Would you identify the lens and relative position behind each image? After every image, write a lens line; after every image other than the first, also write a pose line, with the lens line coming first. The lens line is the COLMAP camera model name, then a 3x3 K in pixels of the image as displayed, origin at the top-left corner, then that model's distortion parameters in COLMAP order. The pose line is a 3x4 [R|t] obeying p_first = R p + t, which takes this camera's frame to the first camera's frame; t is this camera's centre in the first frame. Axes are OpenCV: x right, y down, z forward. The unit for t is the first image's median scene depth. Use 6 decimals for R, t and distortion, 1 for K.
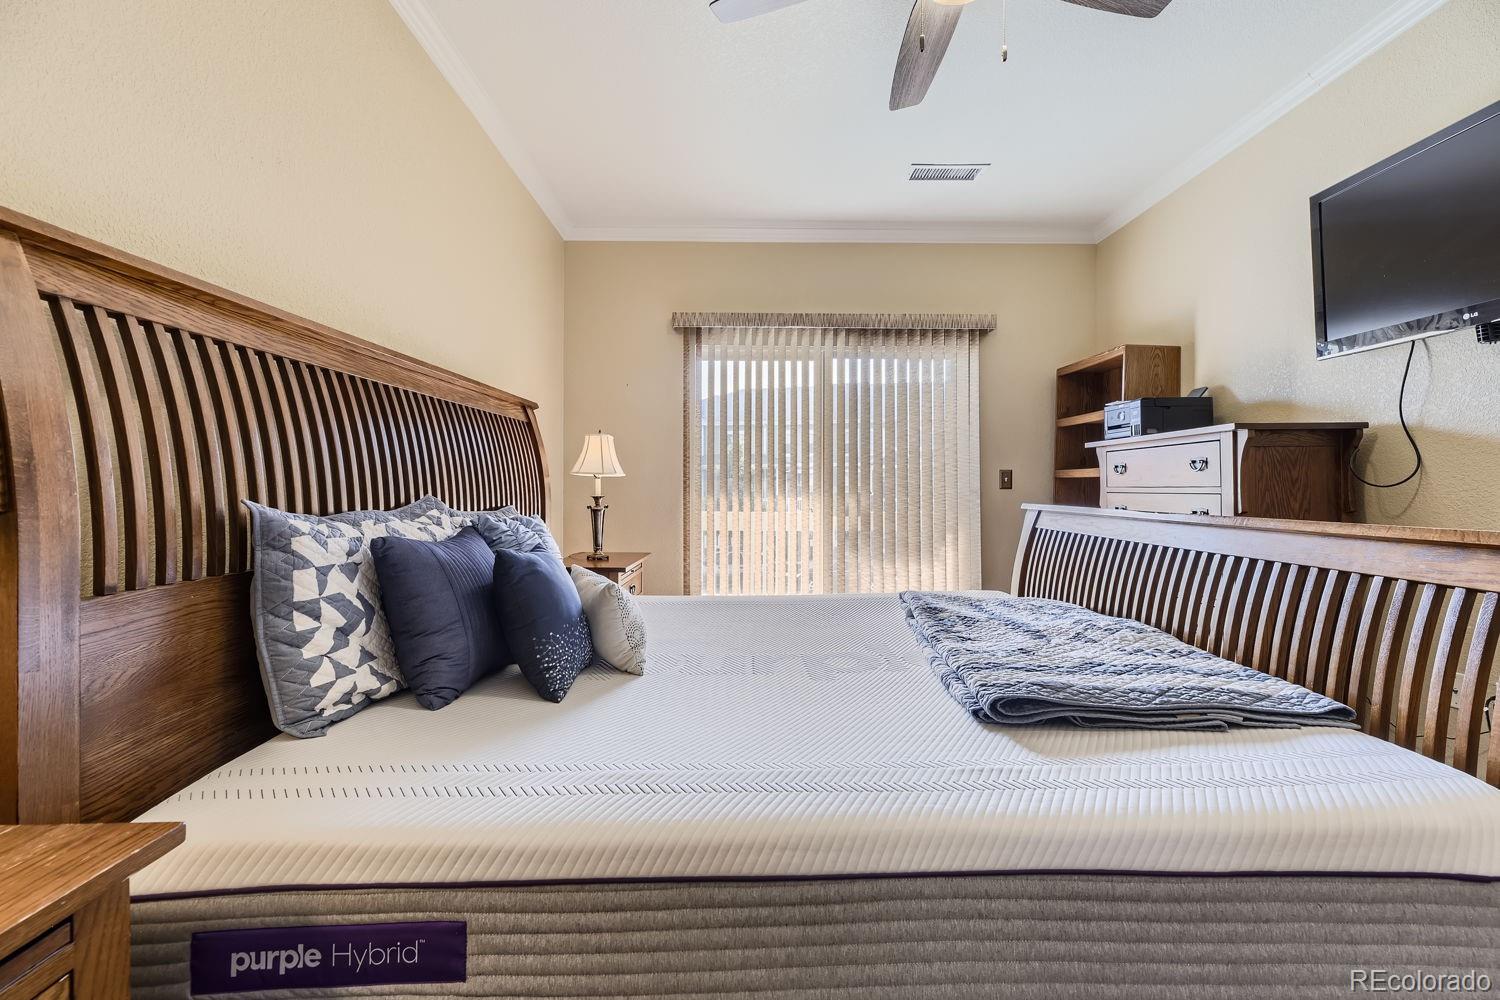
lens RADIAL K [[620.6, 0, 750.0], [0, 620.6, 486.4], [0, 0, 1]] dist [-0.000205, -0.000226]
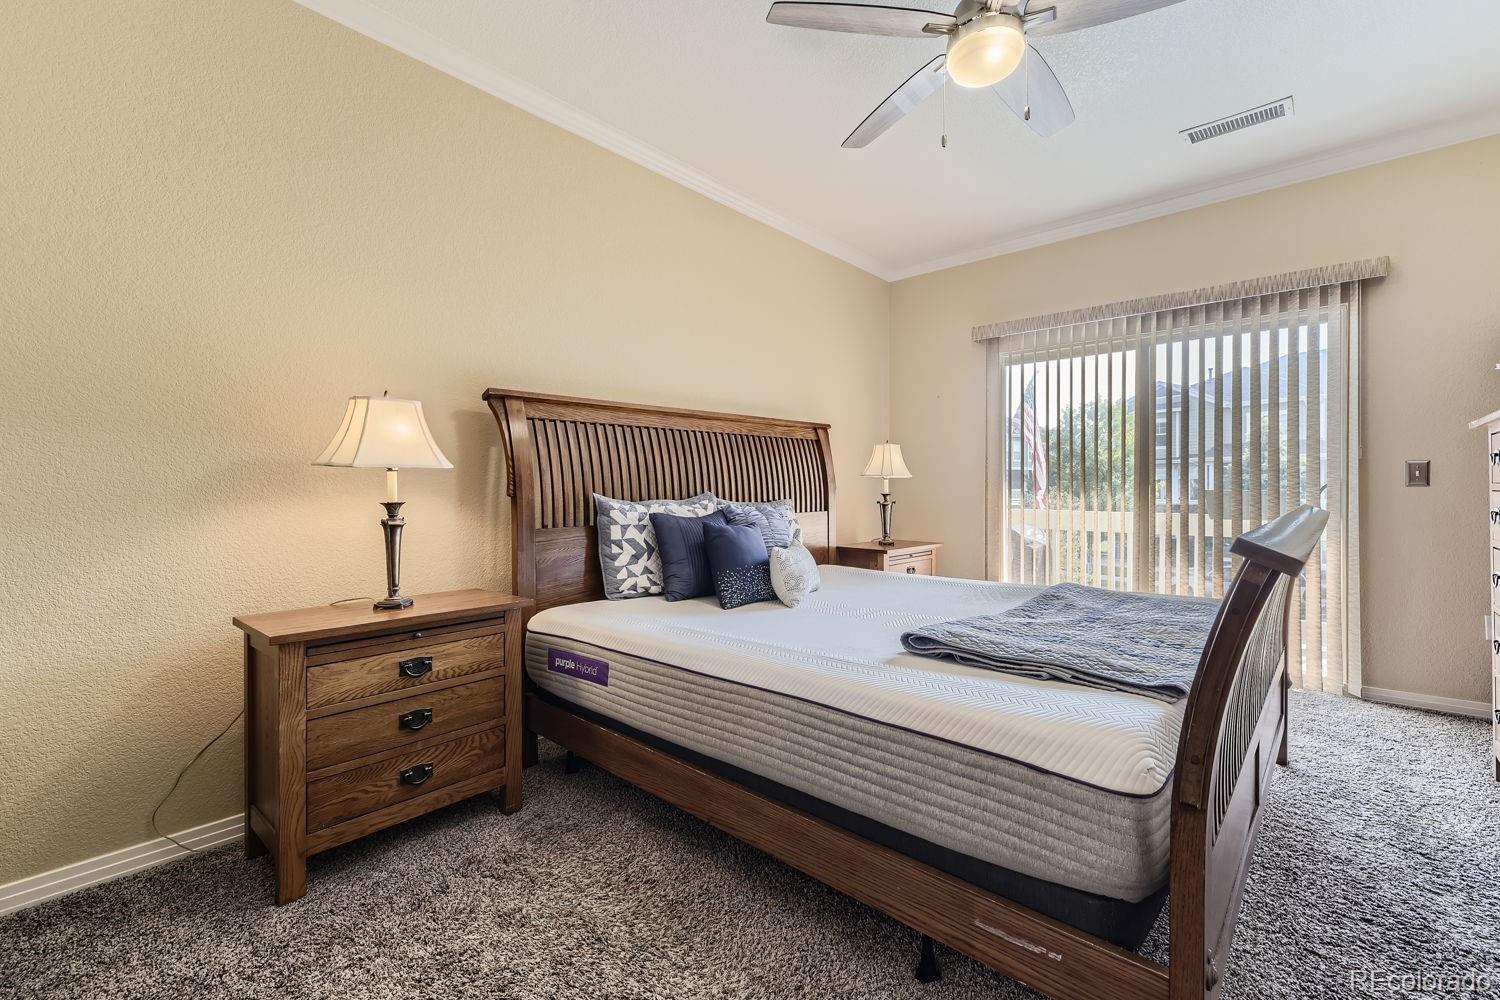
lens RADIAL K [[633.8, 0, 758.2], [0, 633.8, 493.4], [0, 0, 1]] dist [-0.000483, -0.000162]
pose [[0.743652, 0.004020, -0.668555, 1.098088], [0.004775, 0.999924, 0.011324, -0.001327], [0.668550, -0.011613, 0.743577, -0.308937]]
